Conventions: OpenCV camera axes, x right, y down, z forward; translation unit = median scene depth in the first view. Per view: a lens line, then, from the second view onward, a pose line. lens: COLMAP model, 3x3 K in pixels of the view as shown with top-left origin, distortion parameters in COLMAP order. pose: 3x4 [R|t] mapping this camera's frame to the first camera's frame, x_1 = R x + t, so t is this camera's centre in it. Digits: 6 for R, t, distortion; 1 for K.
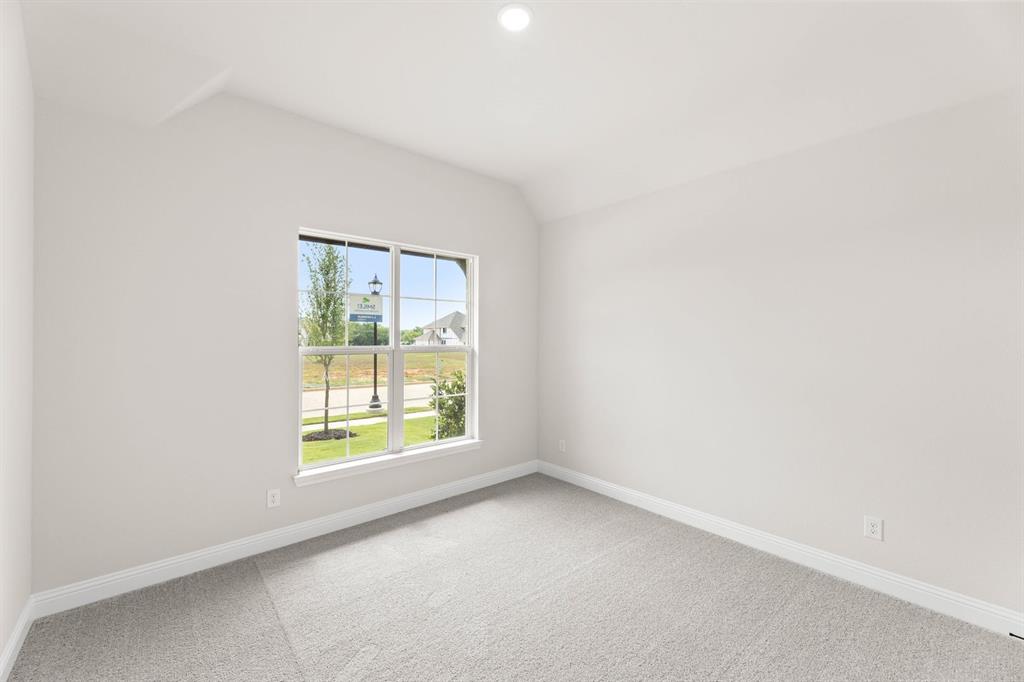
lens RADIAL K [[418.4, 0, 516.4], [0, 418.4, 339.9], [0, 0, 1]] dist [-0.000965, -0.000008]
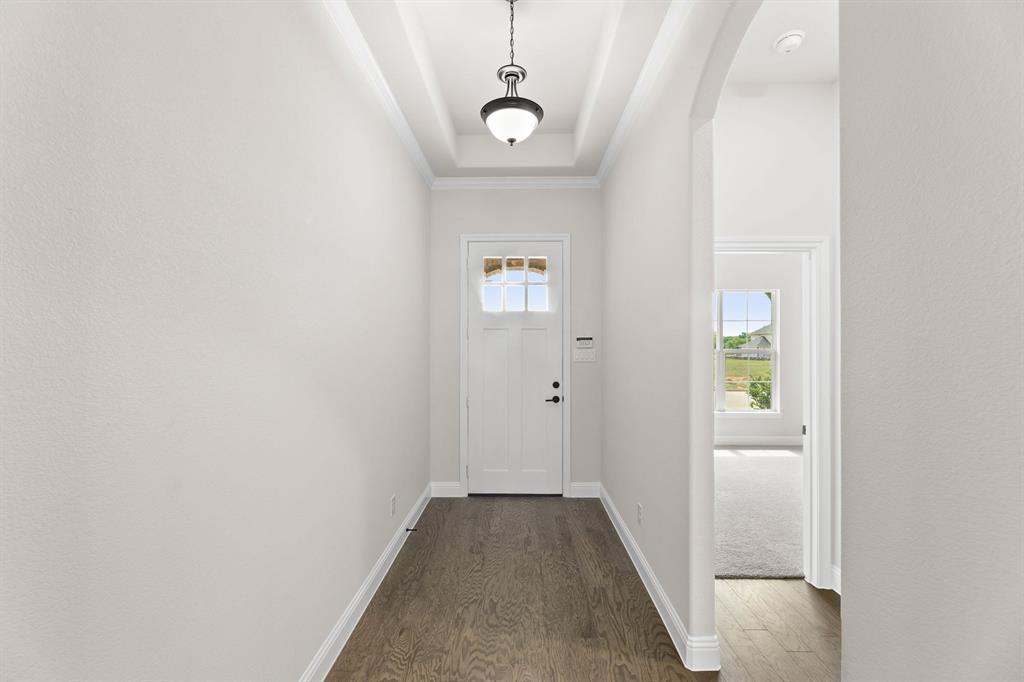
lens RADIAL K [[418.4, 0, 516.4], [0, 418.4, 339.9], [0, 0, 1]] dist [-0.000965, -0.000008]
pose [[0.744570, -0.008576, -0.667490, 0.199989], [-0.002927, 0.999866, -0.016111, 0.006143], [0.667538, 0.013950, 0.744445, -0.714970]]
